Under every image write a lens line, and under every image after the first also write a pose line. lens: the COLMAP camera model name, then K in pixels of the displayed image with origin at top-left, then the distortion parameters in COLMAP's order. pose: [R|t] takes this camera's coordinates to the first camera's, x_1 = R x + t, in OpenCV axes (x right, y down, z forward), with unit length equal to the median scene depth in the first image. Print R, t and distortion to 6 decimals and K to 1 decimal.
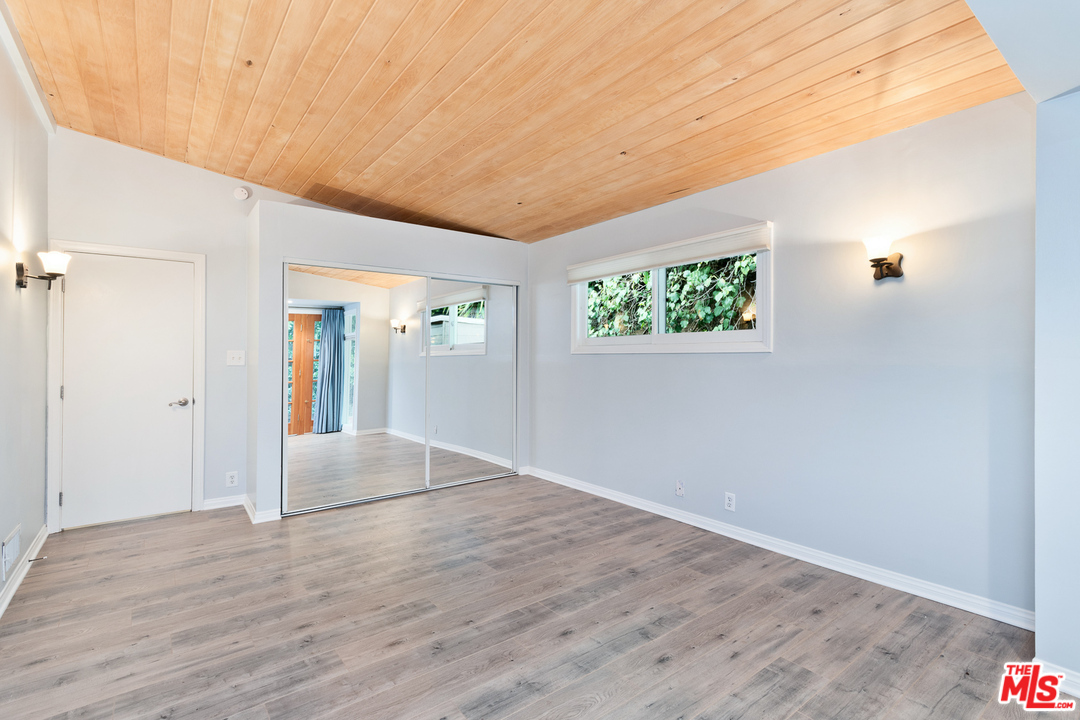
lens RADIAL K [[503.5, 0, 539.3], [0, 503.5, 344.8], [0, 0, 1]] dist [0.008688, -0.002995]
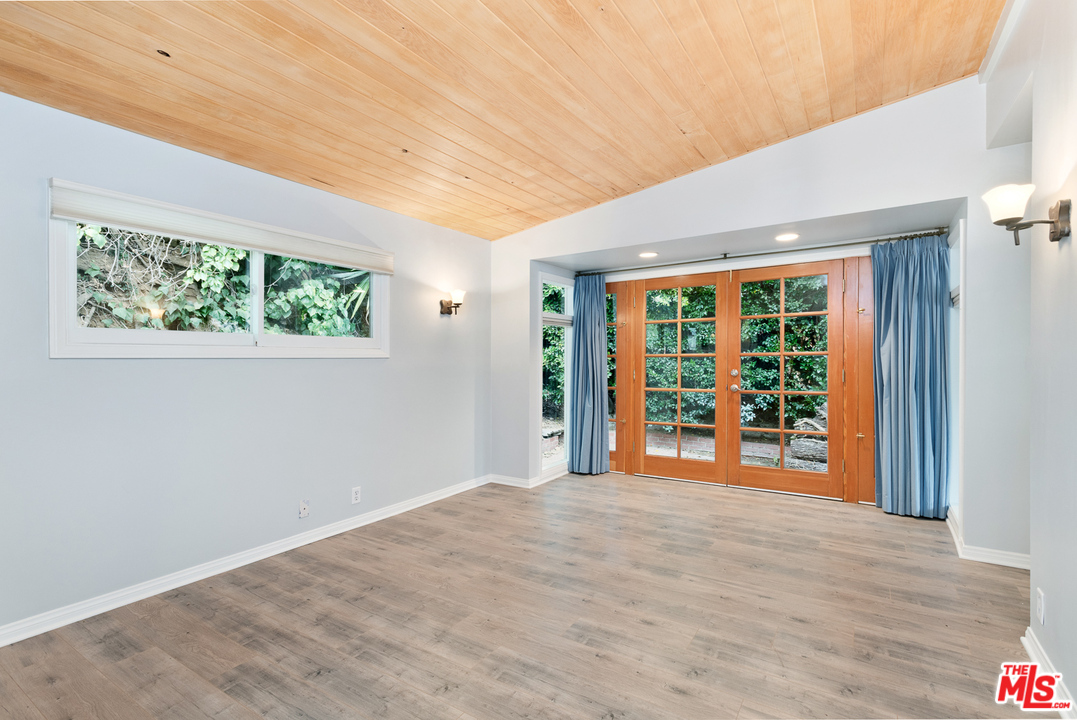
lens RADIAL K [[502.1, 0, 533.1], [0, 502.1, 363.9], [0, 0, 1]] dist [0.008688, -0.002995]
pose [[-0.323957, -0.000756, 0.946072, -0.877243], [-0.010276, 0.999944, -0.002720, 0.031954], [-0.946016, -0.010603, -0.323946, 1.136915]]
